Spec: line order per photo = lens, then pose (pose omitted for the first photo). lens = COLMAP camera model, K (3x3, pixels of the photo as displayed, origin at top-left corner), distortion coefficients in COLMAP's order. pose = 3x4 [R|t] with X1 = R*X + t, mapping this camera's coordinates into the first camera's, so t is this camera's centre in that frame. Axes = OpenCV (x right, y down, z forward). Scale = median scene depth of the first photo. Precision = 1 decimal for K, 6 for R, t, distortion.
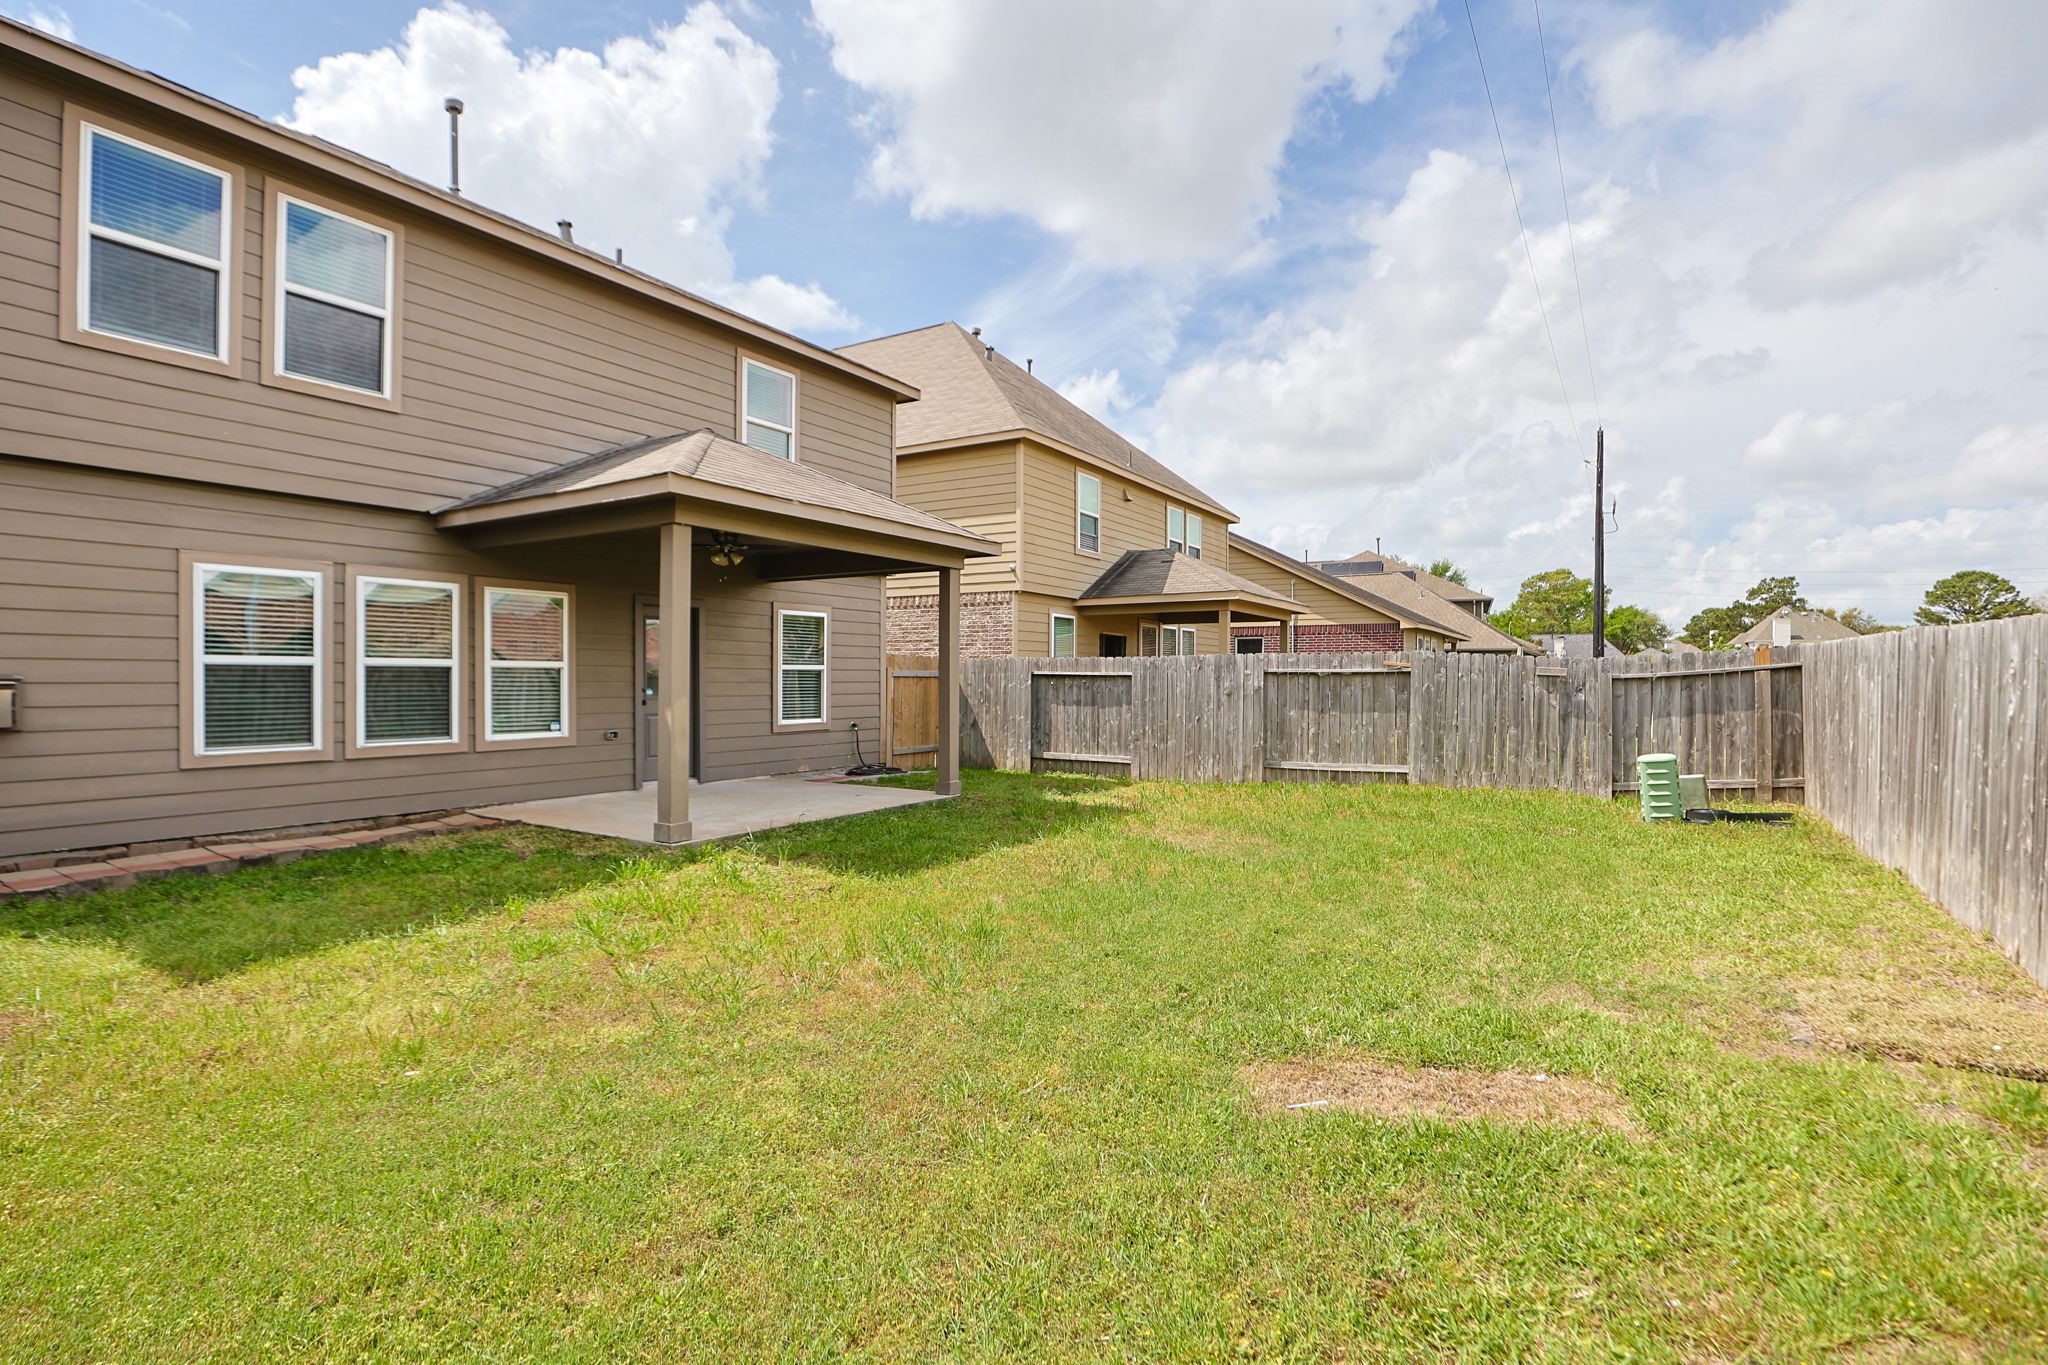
lens RADIAL K [[988.3, 0, 1025.1], [0, 988.3, 678.9], [0, 0, 1]] dist [-0.034277, 0.001659]
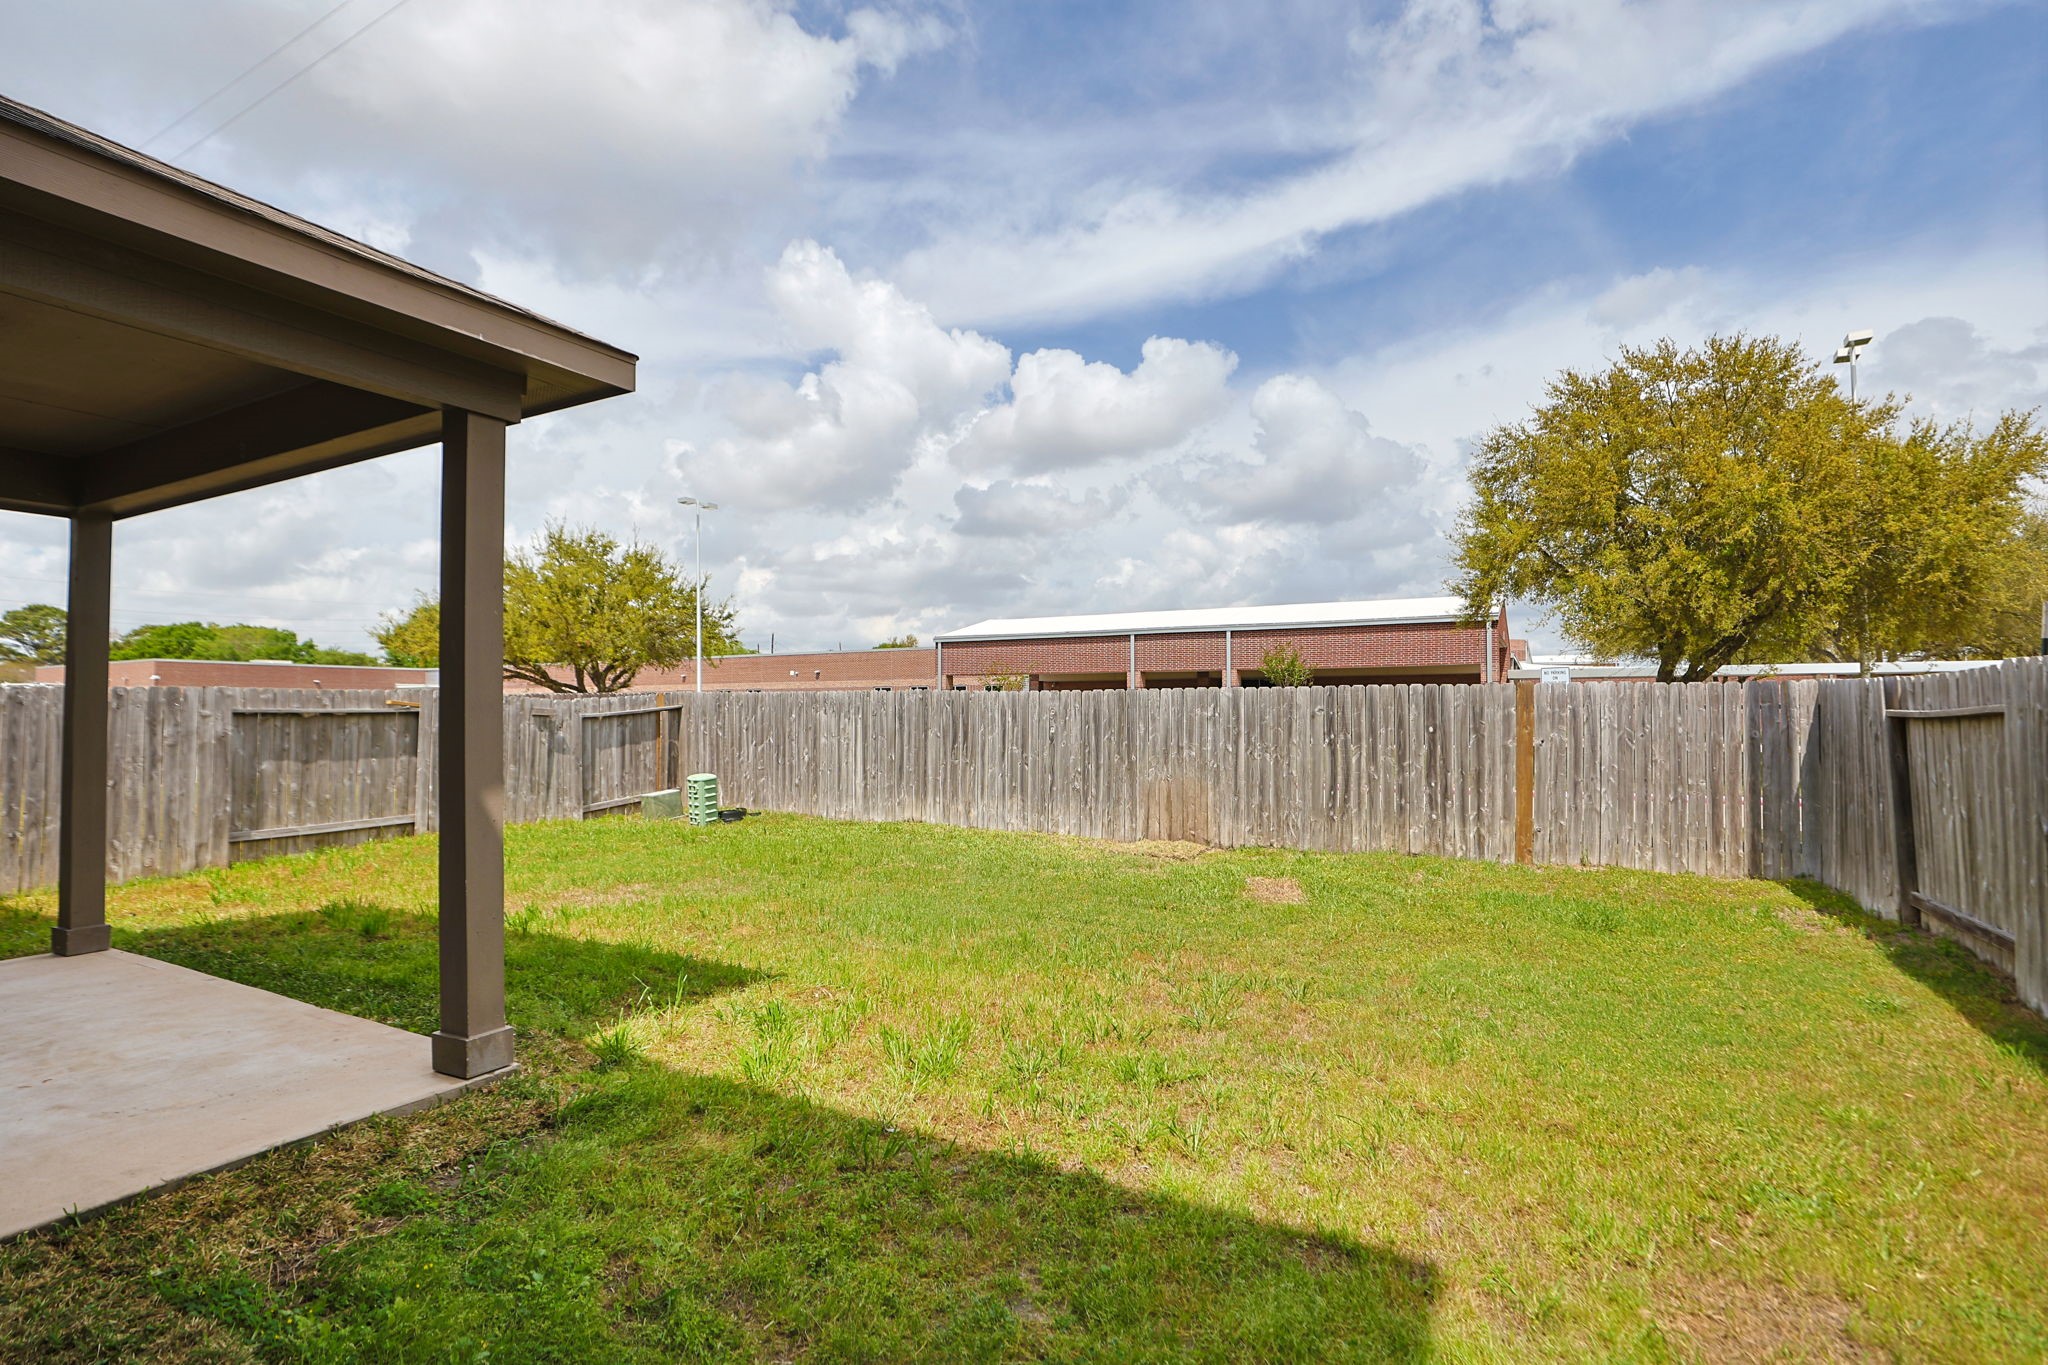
lens RADIAL K [[988.3, 0, 1014.8], [0, 988.3, 686.0], [0, 0, 1]] dist [-0.034277, 0.001659]
pose [[-0.062520, 0.023624, 0.997764, -0.543840], [0.004991, 0.999715, -0.023358, -0.007272], [-0.998031, 0.003520, -0.062620, 0.487080]]
